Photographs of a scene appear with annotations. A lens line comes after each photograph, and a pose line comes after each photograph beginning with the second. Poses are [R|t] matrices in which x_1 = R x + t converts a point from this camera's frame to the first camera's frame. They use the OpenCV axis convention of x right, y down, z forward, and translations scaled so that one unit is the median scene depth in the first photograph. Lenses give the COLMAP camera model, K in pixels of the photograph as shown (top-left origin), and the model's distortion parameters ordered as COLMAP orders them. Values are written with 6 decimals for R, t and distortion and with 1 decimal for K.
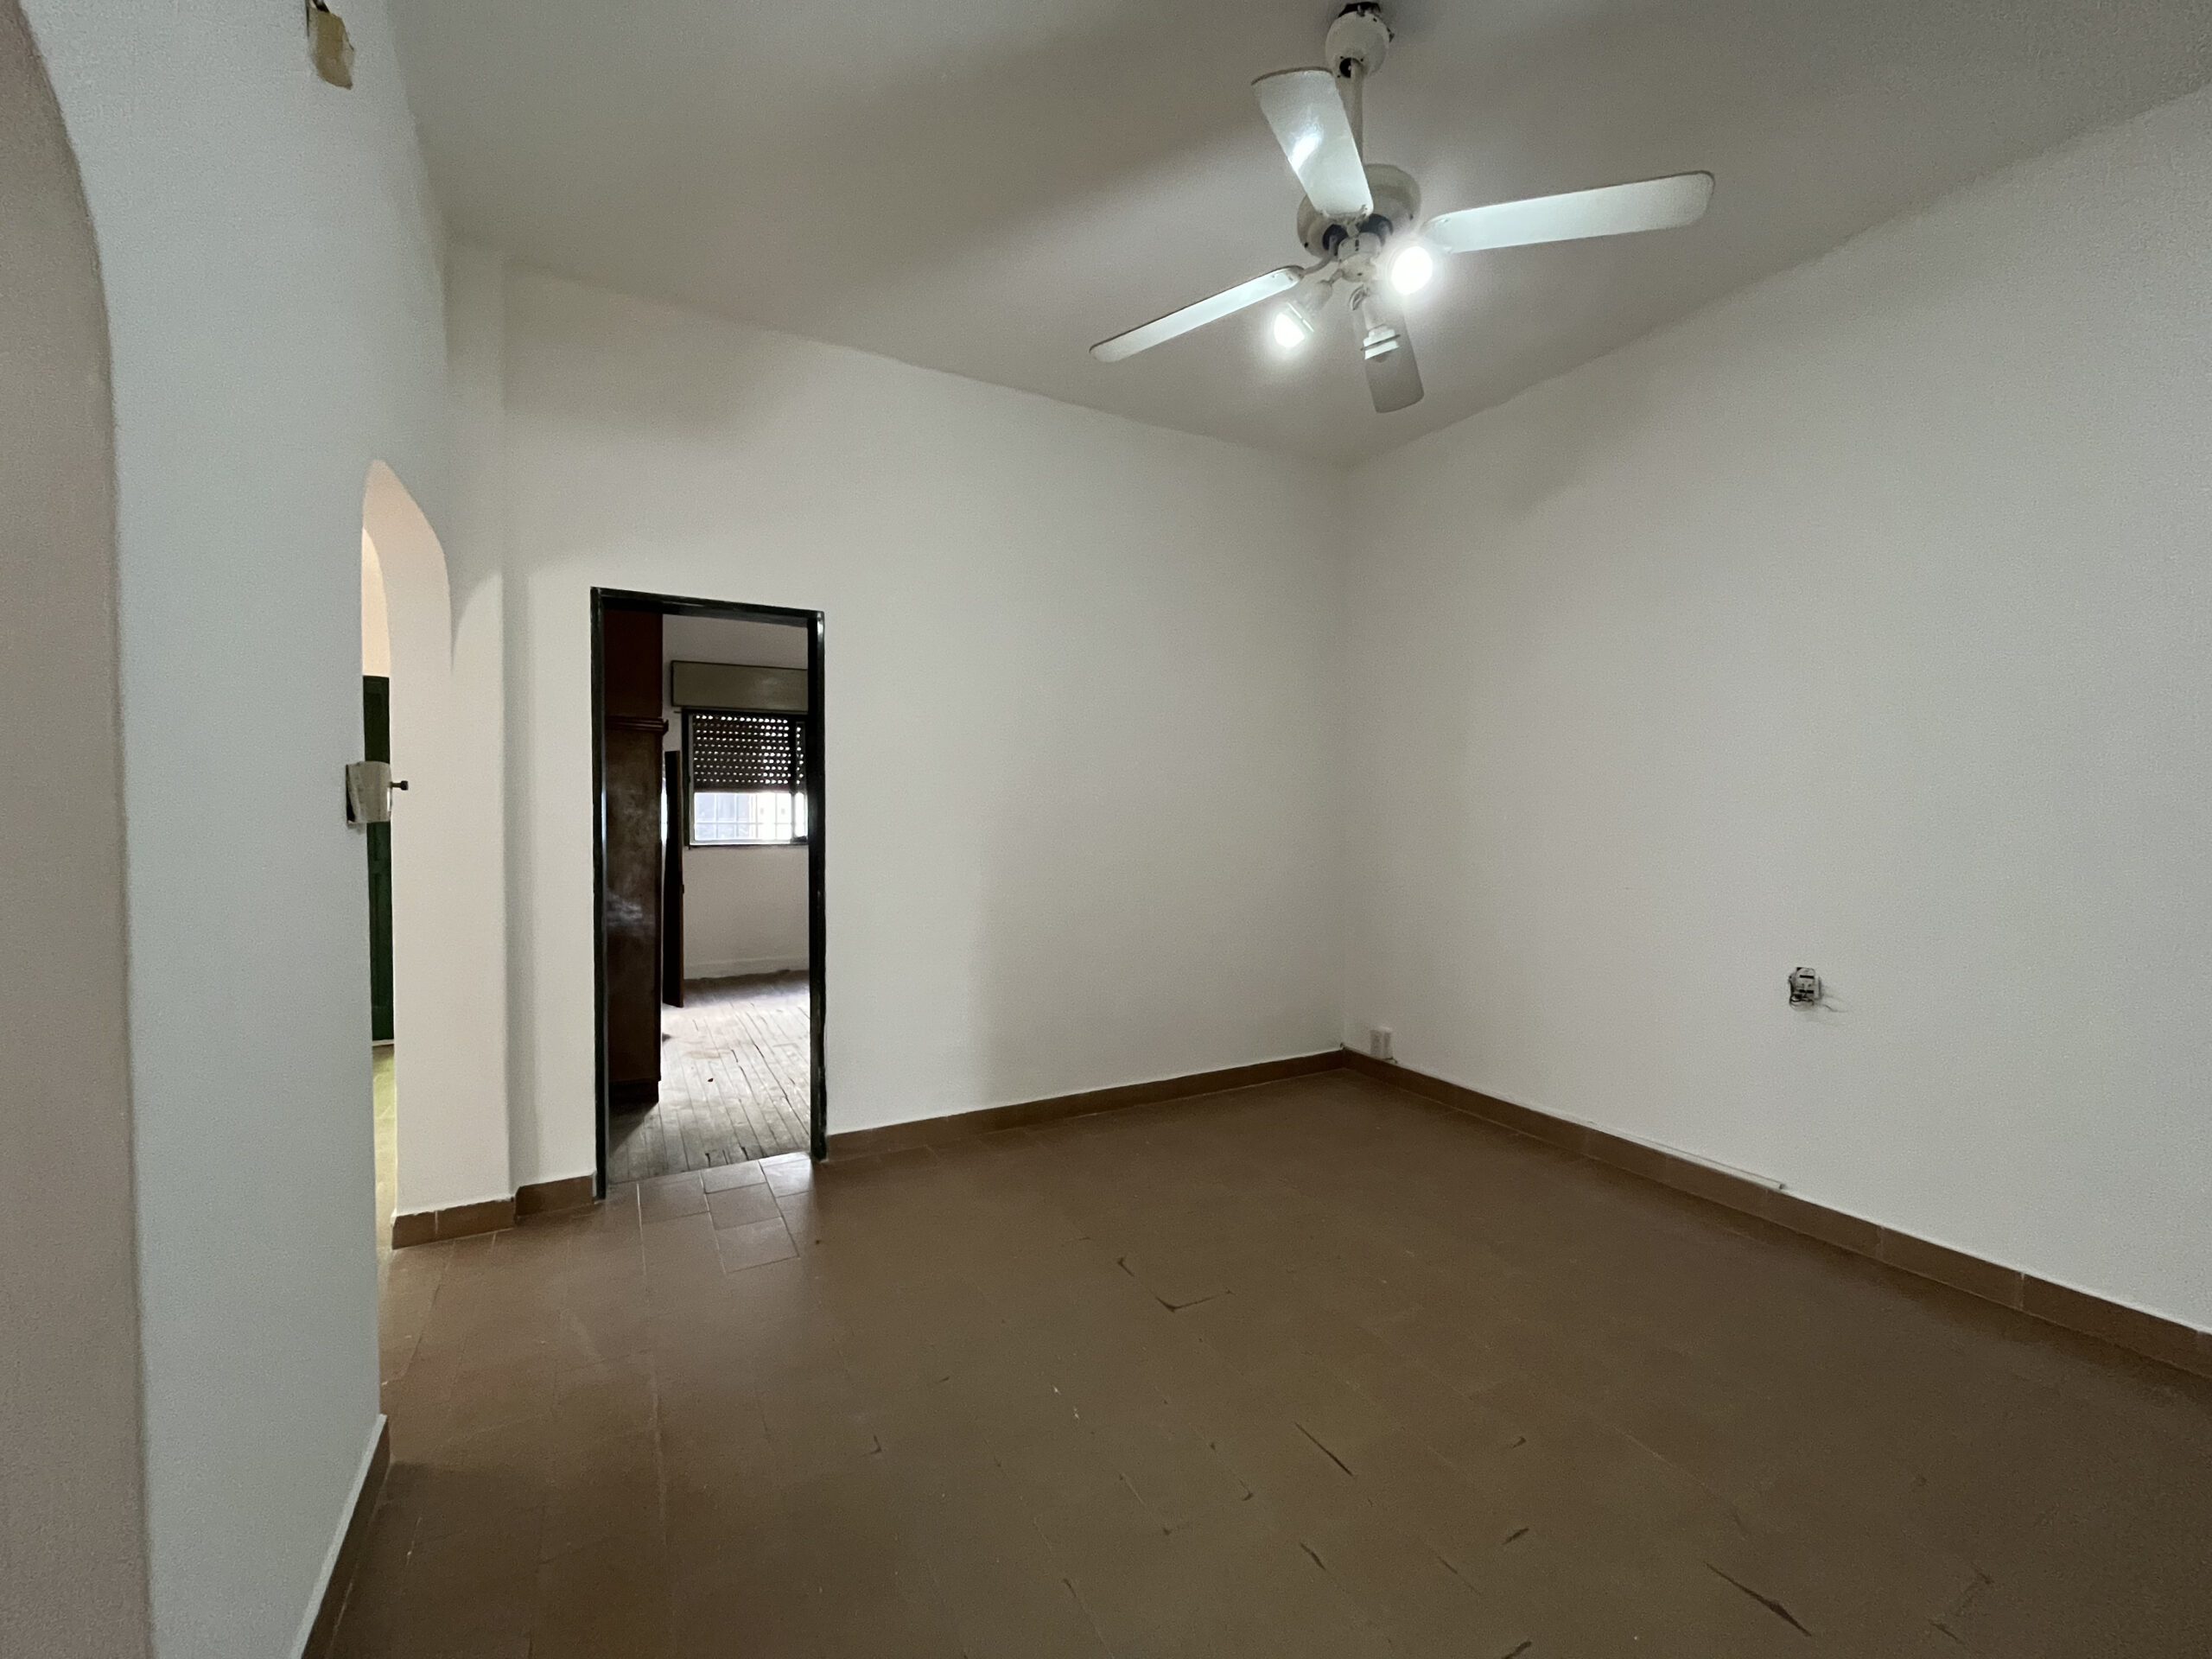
lens RADIAL K [[897.4, 0, 1104.4], [0, 897.4, 827.3], [0, 0, 1]] dist [-0.001247, -0.000658]
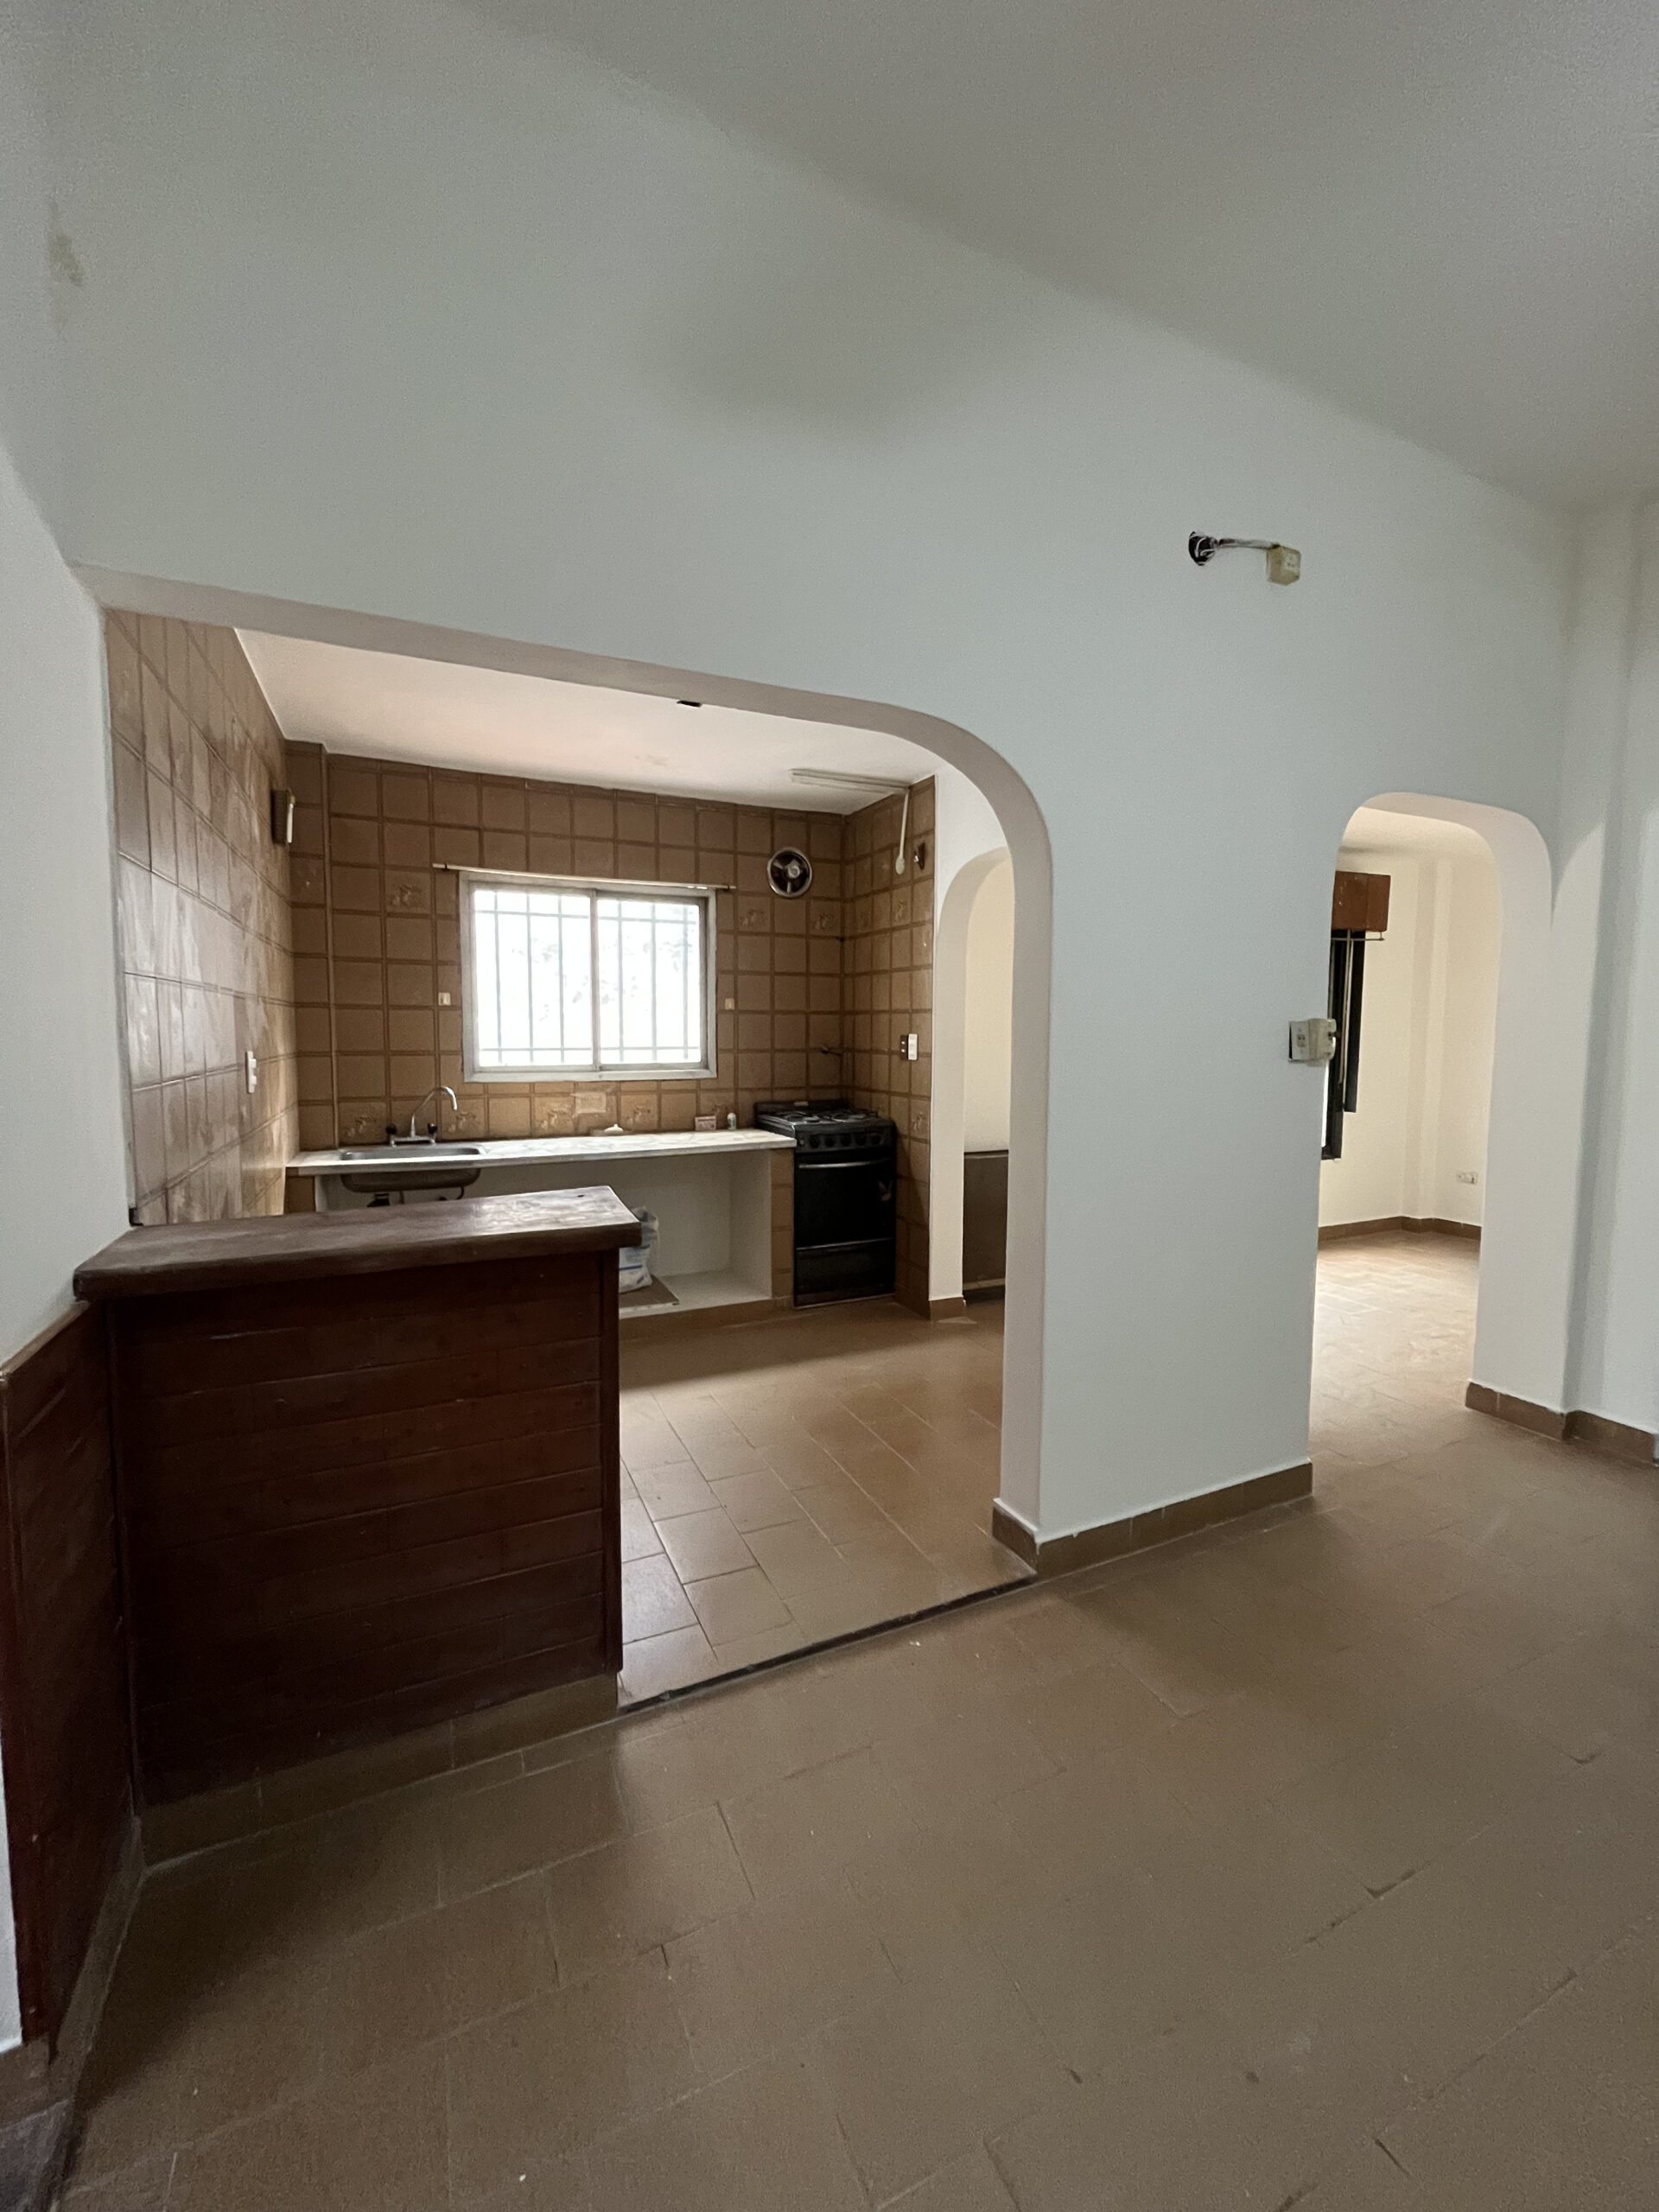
lens RADIAL K [[897.4, 0, 825.3], [0, 897.4, 1101.2], [0, 0, 1]] dist [-0.001247, -0.000658]
pose [[-0.068279, 0.078880, -0.994543, 0.427018], [-0.025459, 0.996407, 0.080776, -0.022299], [0.997341, 0.030836, -0.066026, 0.175651]]
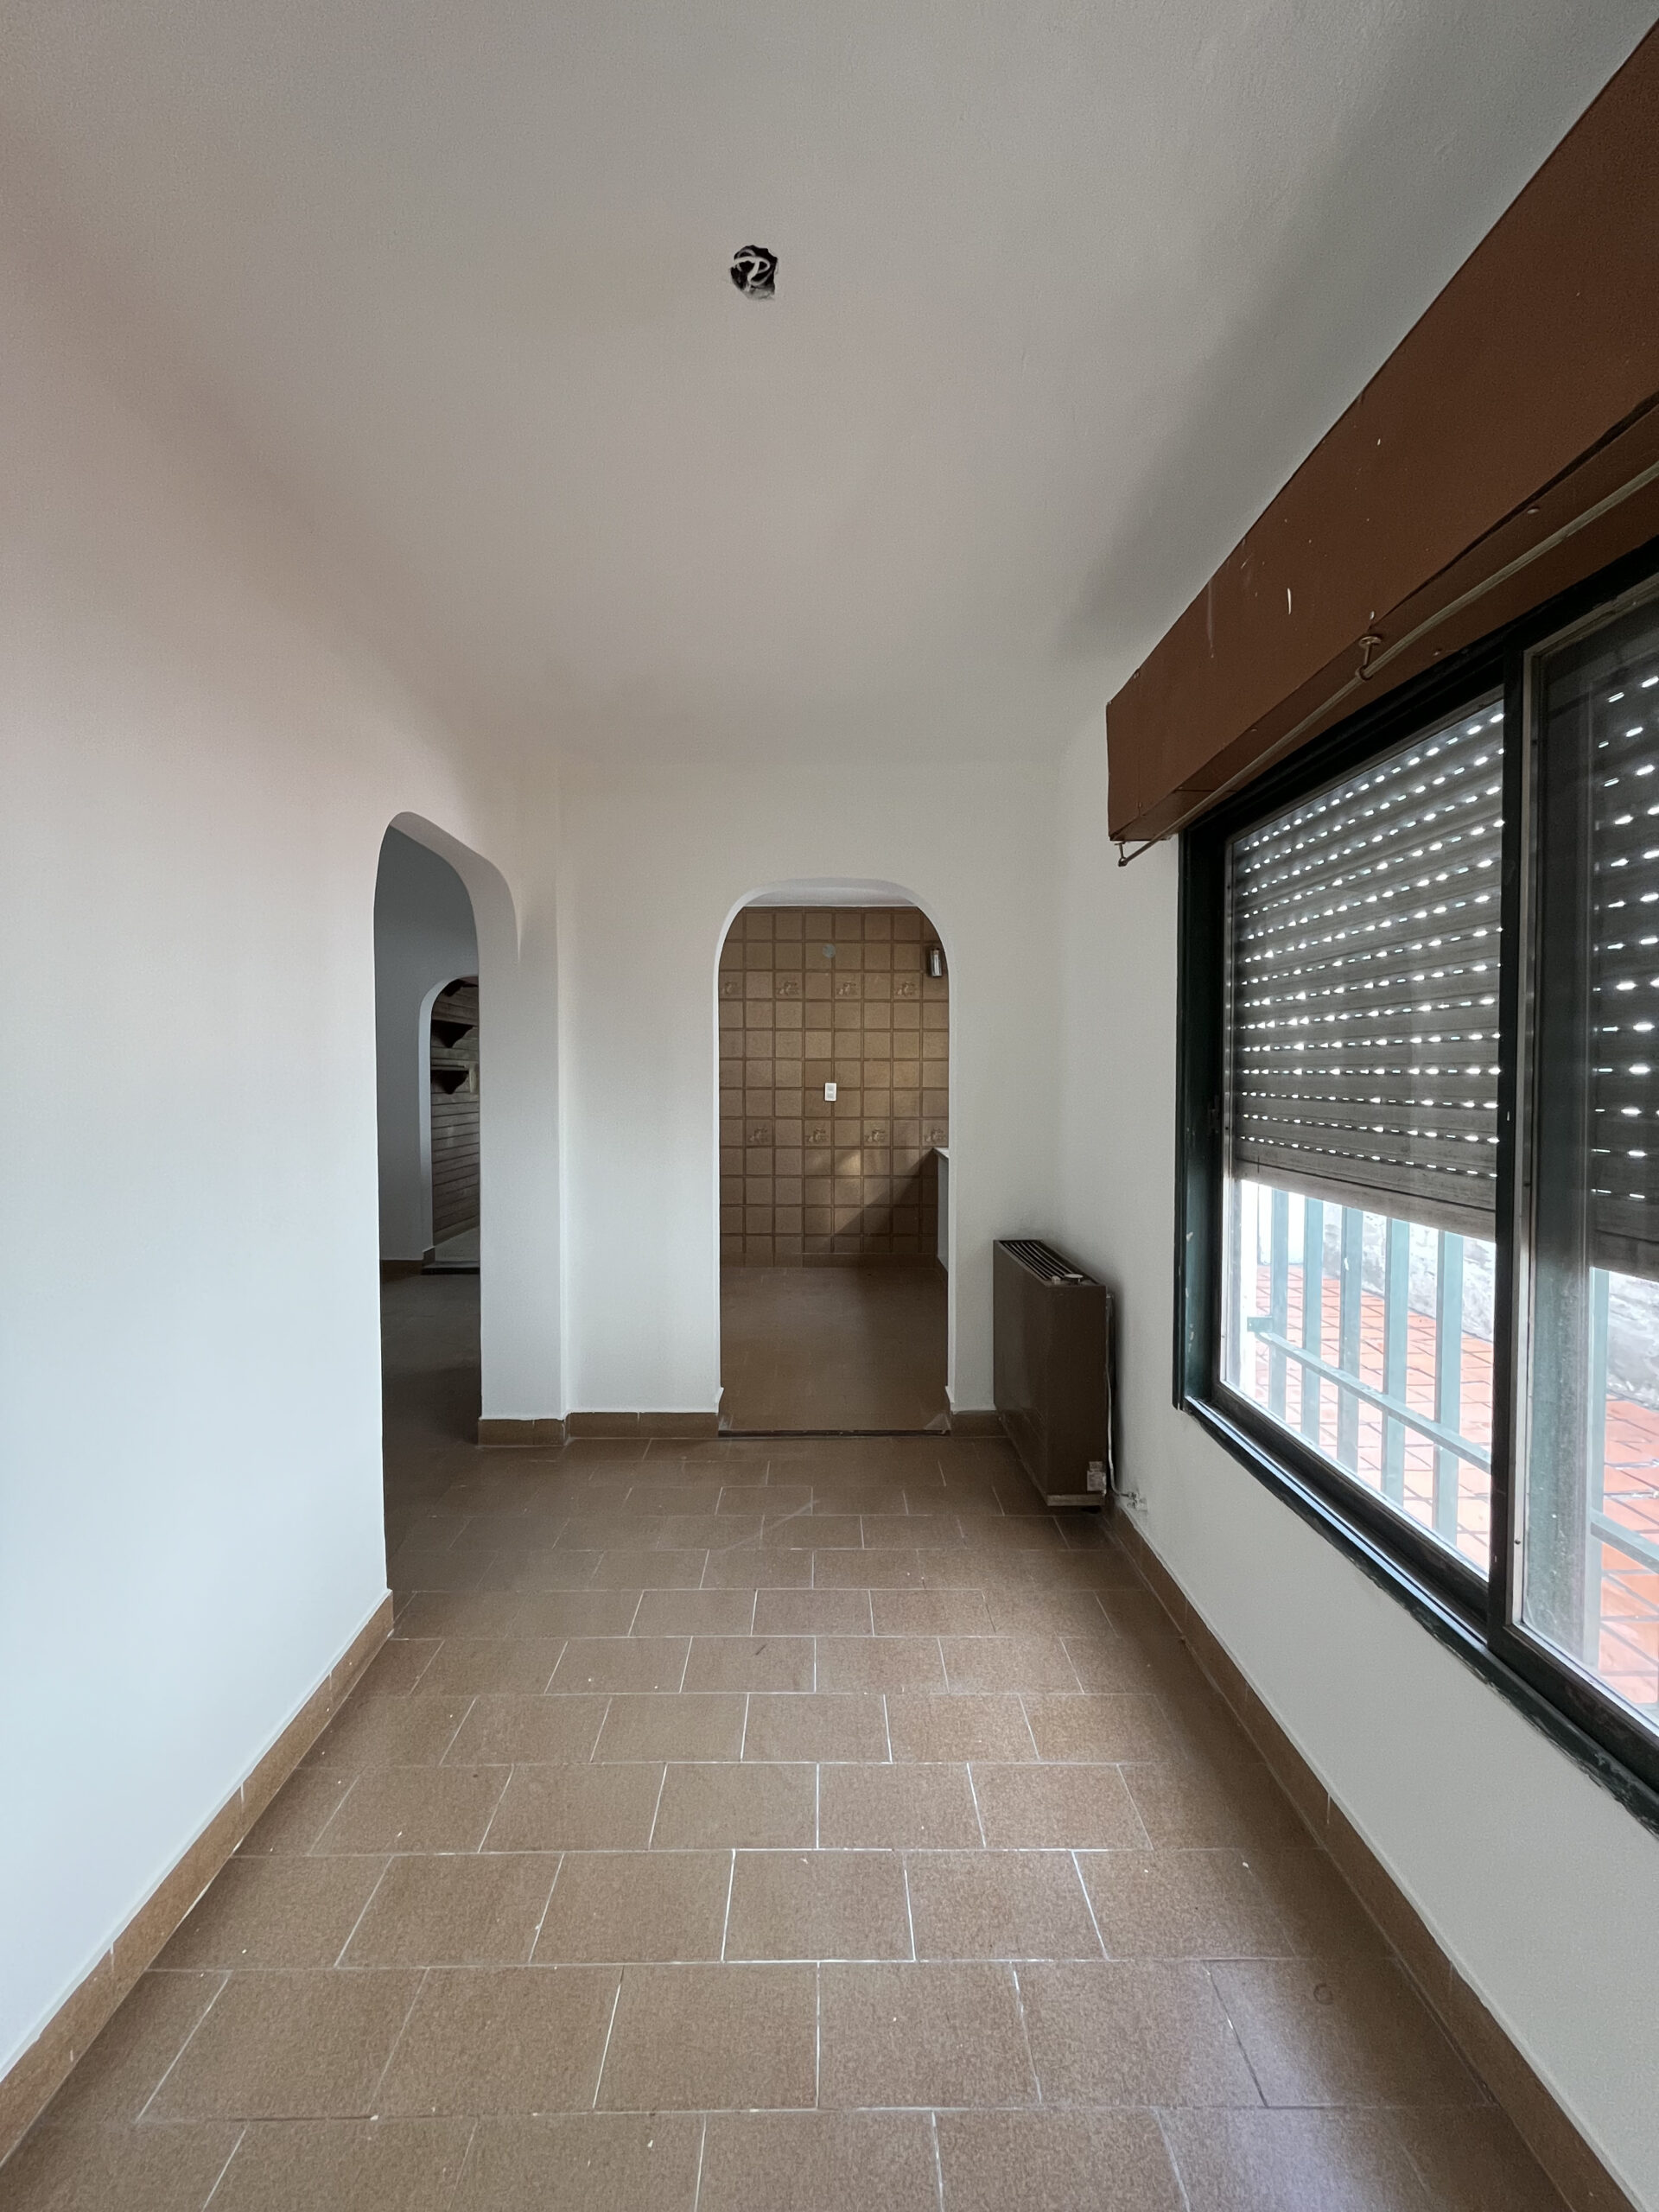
lens RADIAL K [[897.4, 0, 830.4], [0, 897.4, 1099.2], [0, 0, 1]] dist [-0.001247, -0.000658]
pose [[-0.887494, -0.018545, 0.460446, -1.430067], [0.005697, 0.998672, 0.051205, -0.054139], [-0.460784, 0.048068, -0.886209, 1.426913]]
